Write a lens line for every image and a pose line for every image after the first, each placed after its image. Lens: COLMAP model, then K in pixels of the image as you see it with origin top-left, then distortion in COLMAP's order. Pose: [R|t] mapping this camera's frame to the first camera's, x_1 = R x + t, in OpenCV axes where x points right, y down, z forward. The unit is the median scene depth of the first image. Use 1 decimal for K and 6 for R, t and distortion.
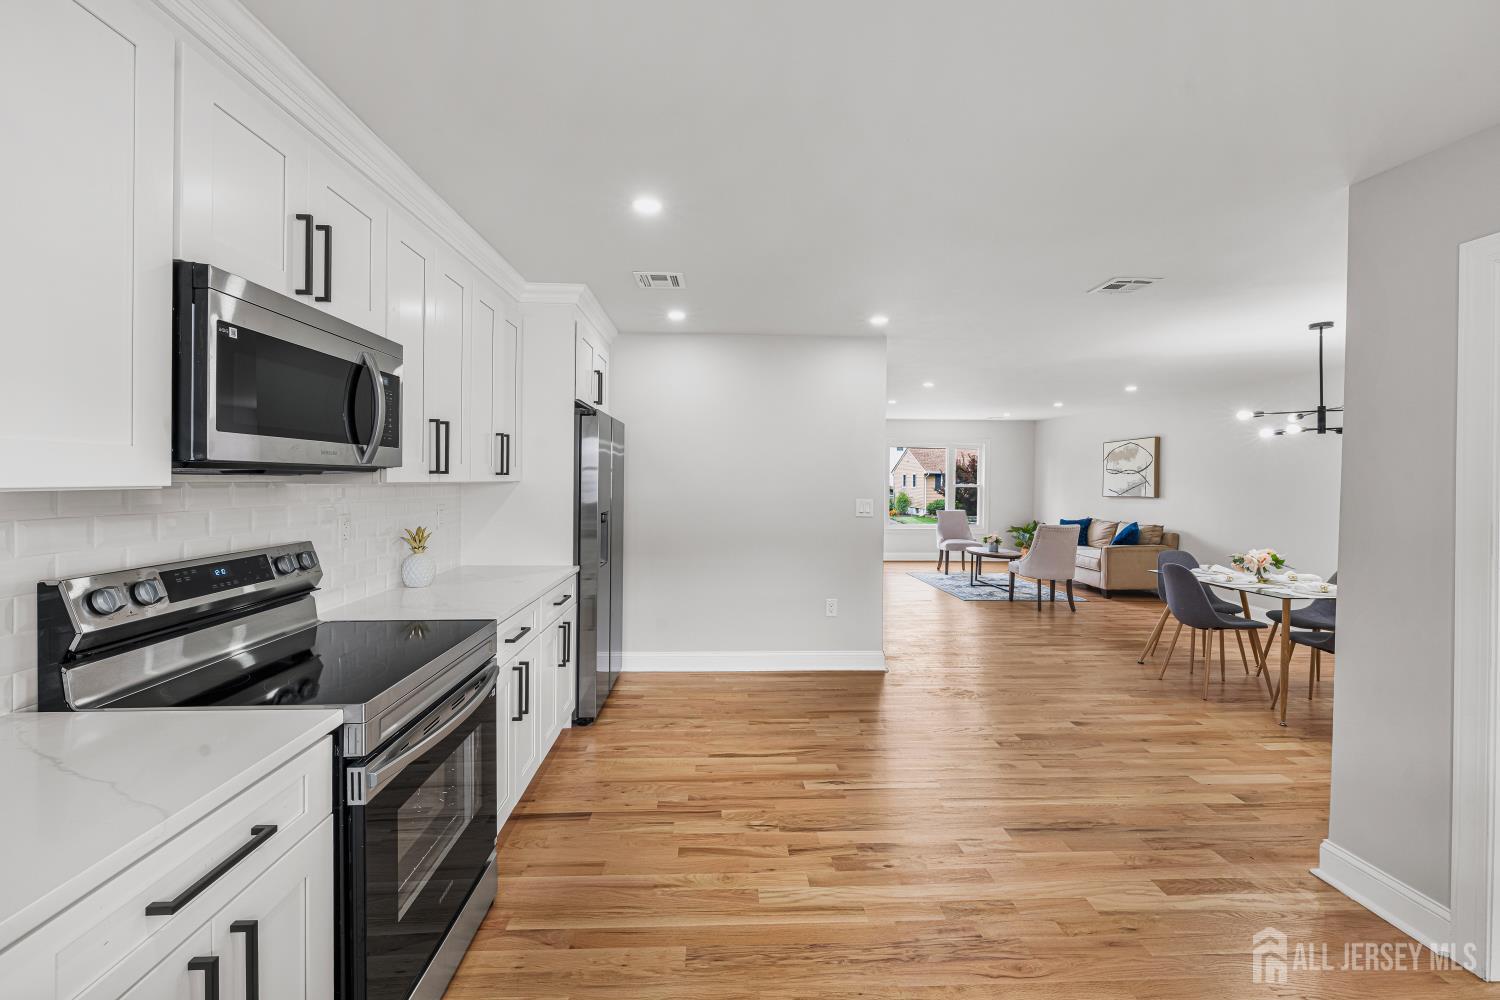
lens RADIAL K [[611.3, 0, 745.1], [0, 611.3, 481.8], [0, 0, 1]] dist [-0.000564, -0.000070]
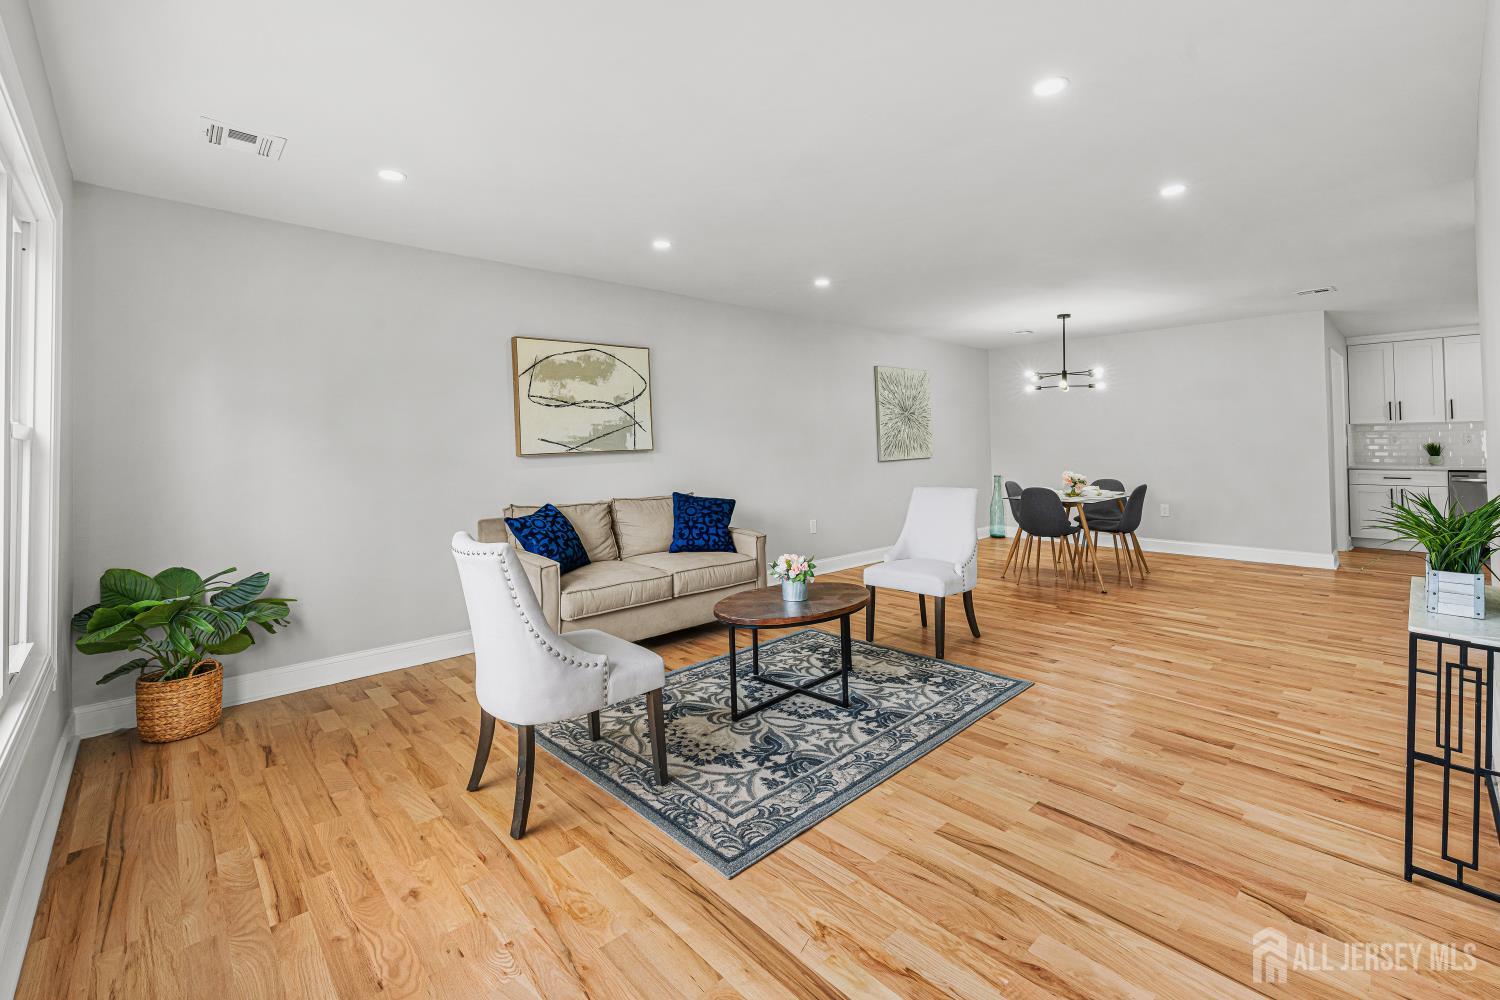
lens RADIAL K [[645.5, 0, 757.1], [0, 645.5, 430.6], [0, 0, 1]] dist [0.000328, 0.000136]
pose [[-0.648181, 0.015315, 0.761332, 0.200143], [0.012120, 0.999879, -0.009795, 0.023039], [-0.761390, 0.002878, -0.648288, 2.158009]]
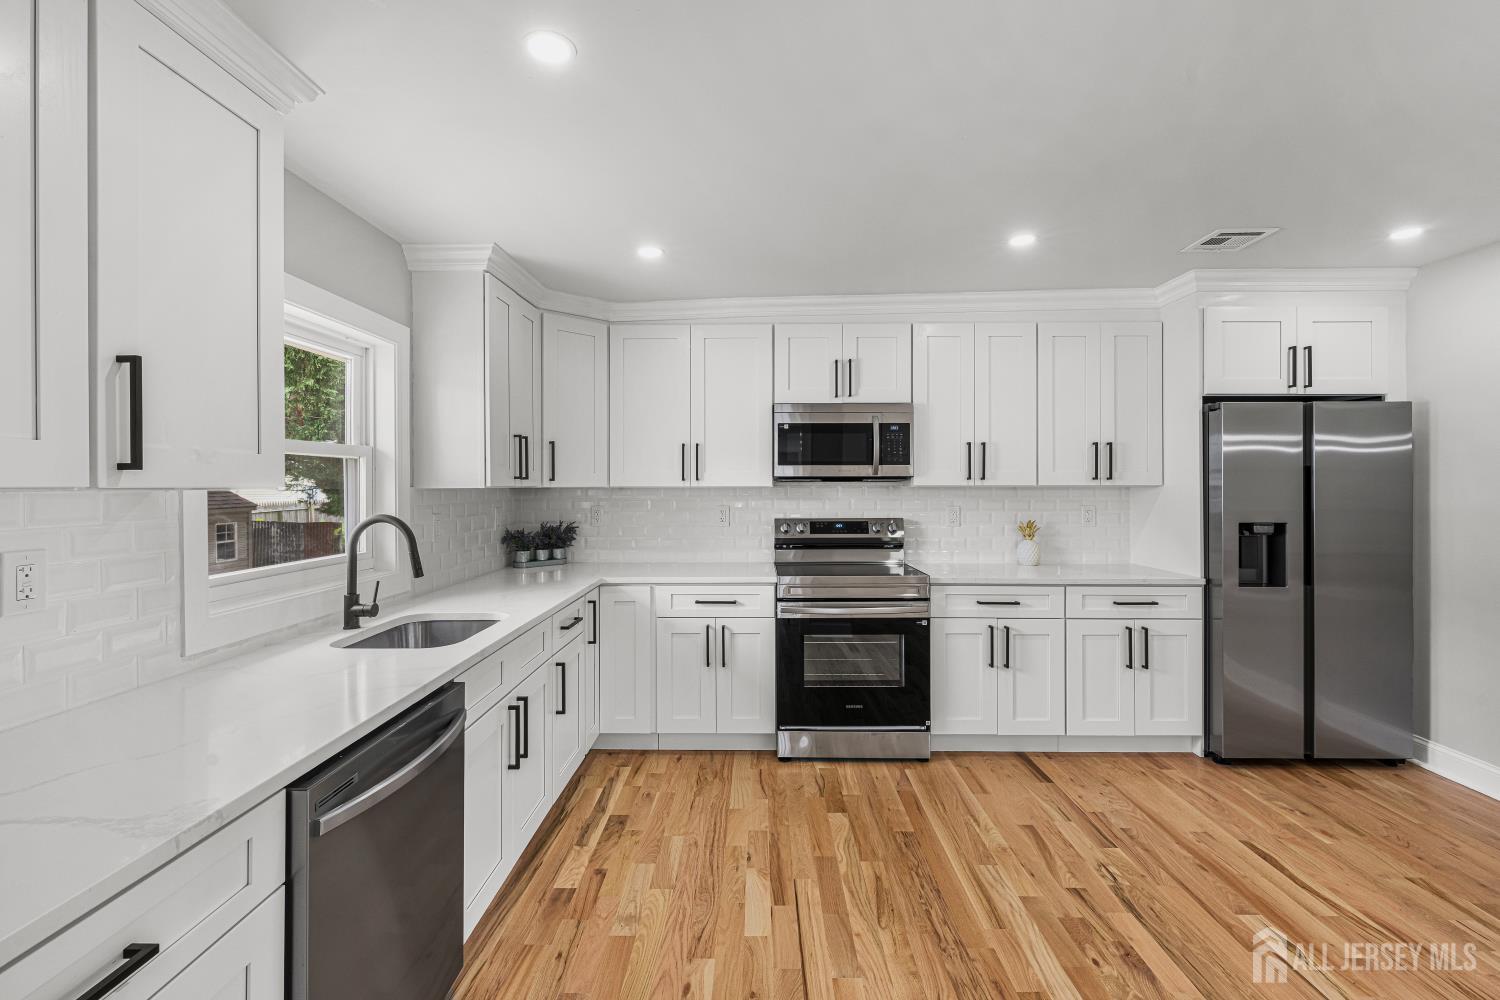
lens RADIAL K [[651.5, 0, 752.7], [0, 651.5, 482.1], [0, 0, 1]] dist [-0.000341, -0.000050]
pose [[-0.059052, -0.013328, -0.998166, 0.523140], [-0.004008, 0.999906, -0.013114, 0.007158], [0.998247, 0.003226, -0.059100, 0.281767]]
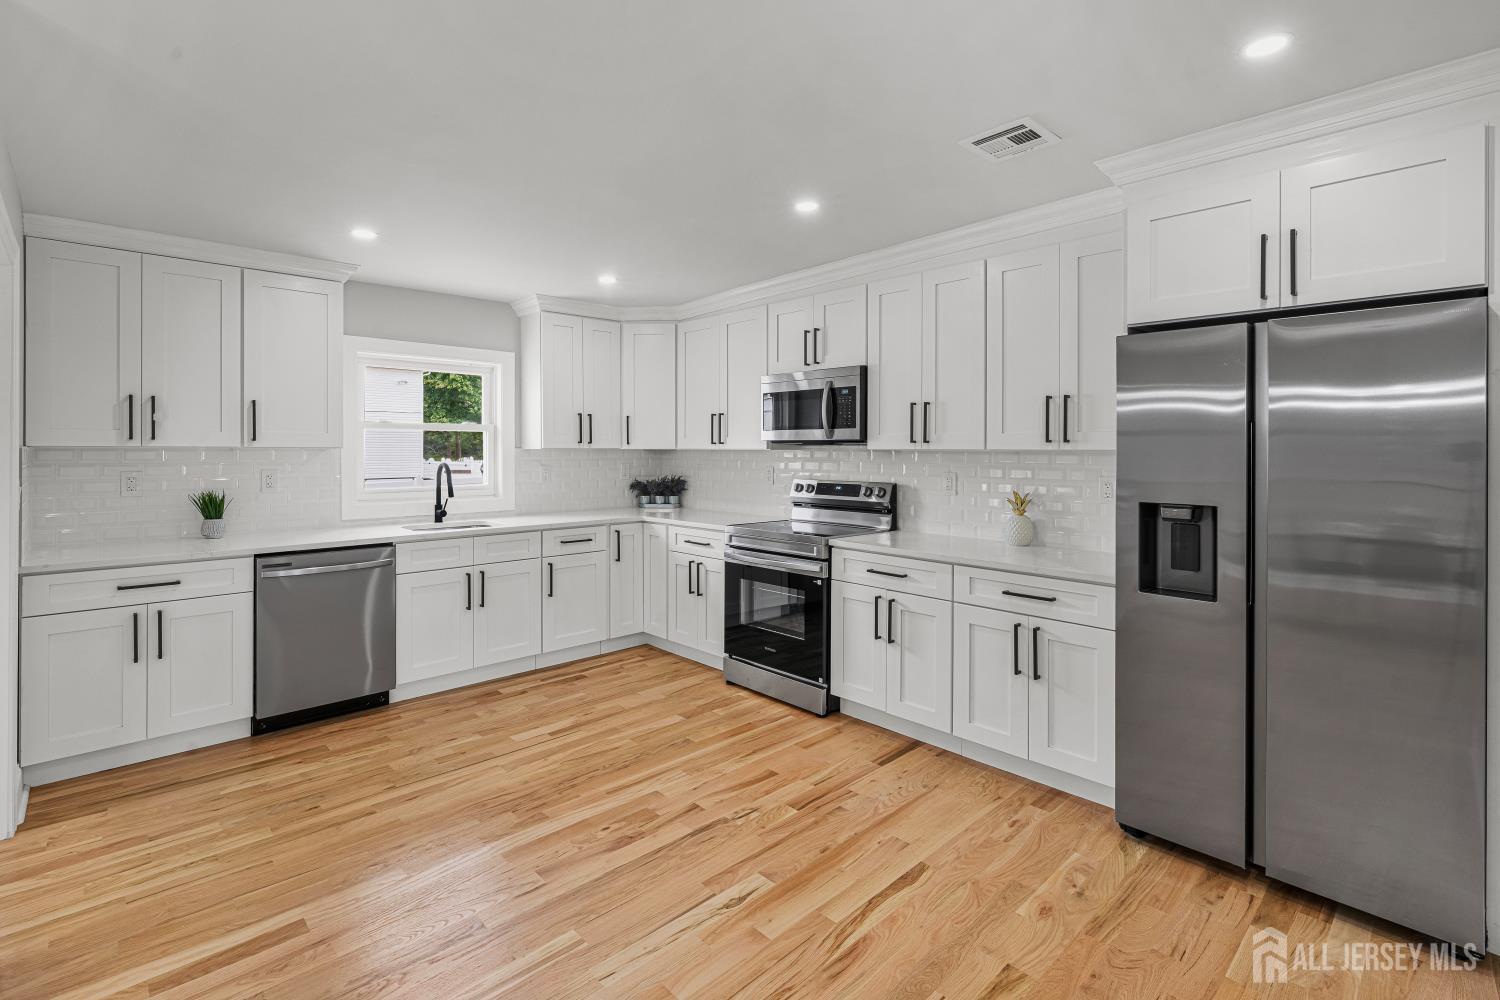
lens RADIAL K [[699.0, 0, 748.3], [0, 699.0, 449.0], [0, 0, 1]] dist [-0.001286, -0.000308]
pose [[-0.756289, -0.011218, -0.654142, 0.380120], [-0.013490, 0.999908, -0.001551, 0.003653], [0.654099, 0.007652, -0.756370, 0.941576]]
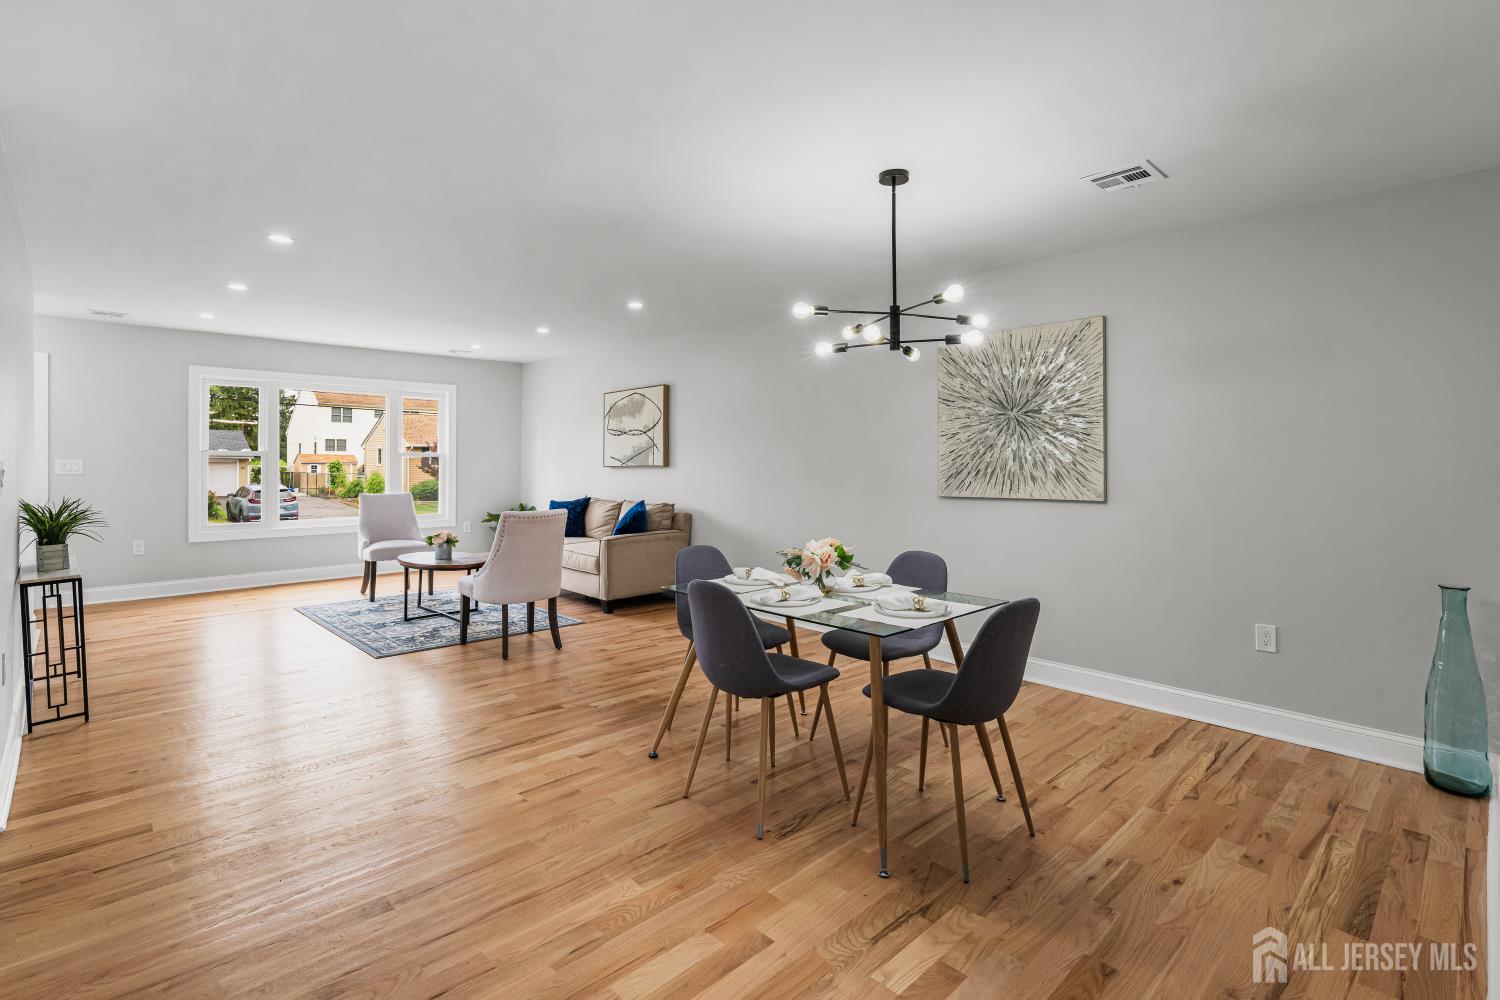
lens RADIAL K [[706.7, 0, 746.1], [0, 706.7, 464.5], [0, 0, 1]] dist [-0.001655, 0.000251]
pose [[0.754381, -0.010563, 0.656352, 0.292794], [0.005981, 0.999940, 0.009218, 0.026514], [-0.656410, -0.003029, 0.754399, 0.461882]]
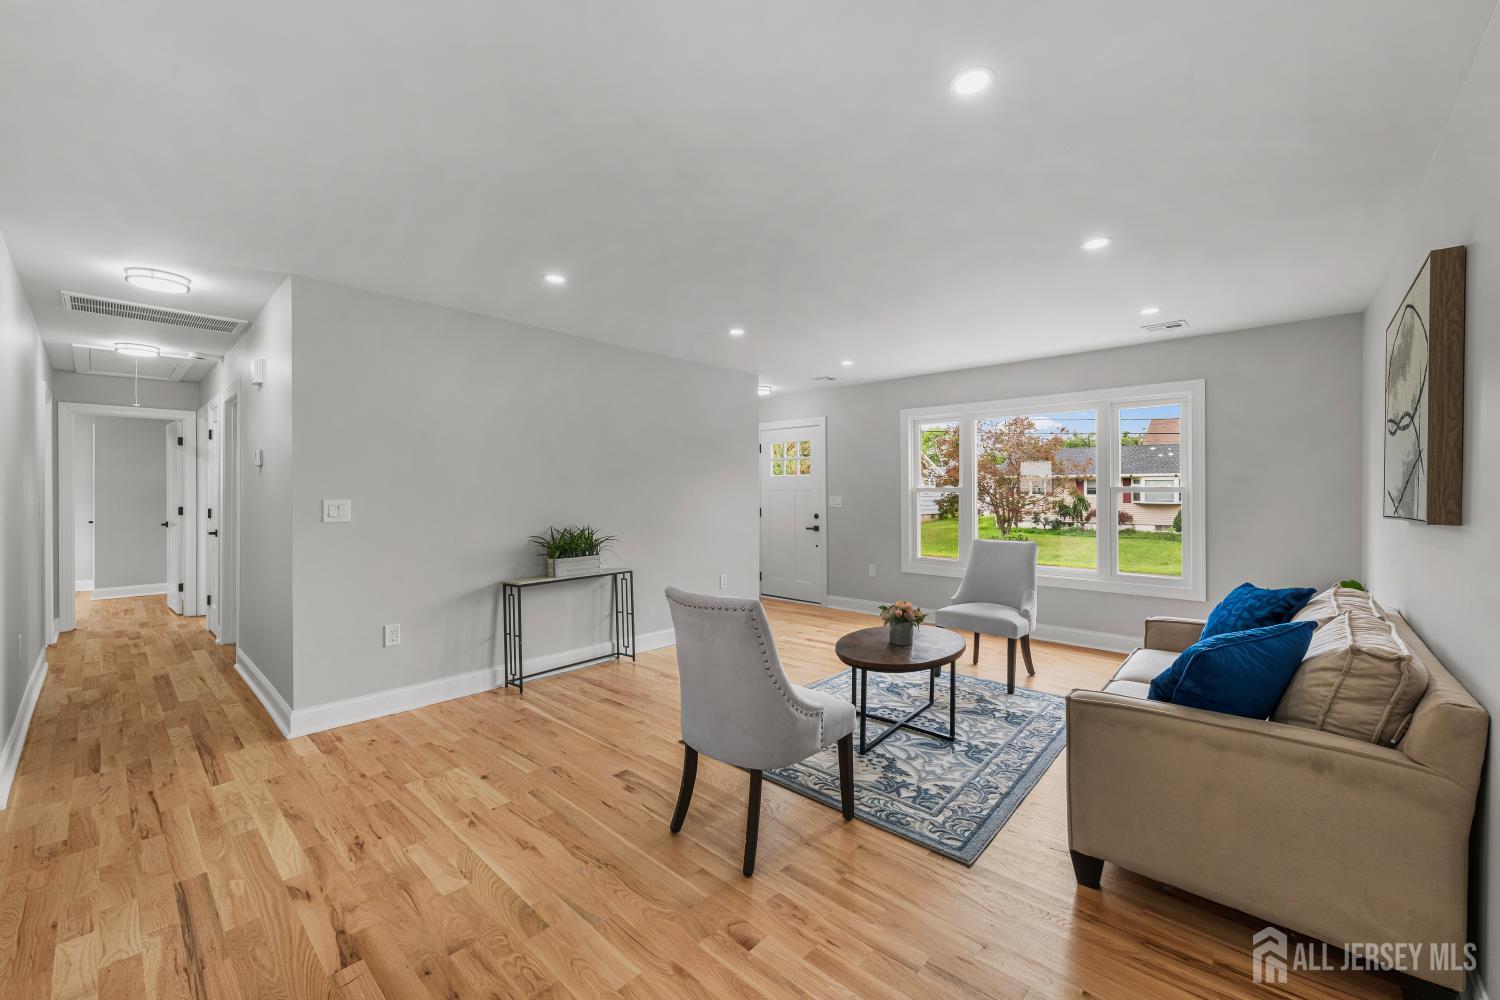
lens RADIAL K [[594.1, 0, 750.3], [0, 594.1, 491.9], [0, 0, 1]] dist [-0.001836, -0.000145]
pose [[0.707140, -0.009921, -0.707004, 1.049383], [0.005005, 0.999947, -0.009026, 0.024256], [0.707056, 0.002844, 0.707152, 1.086885]]
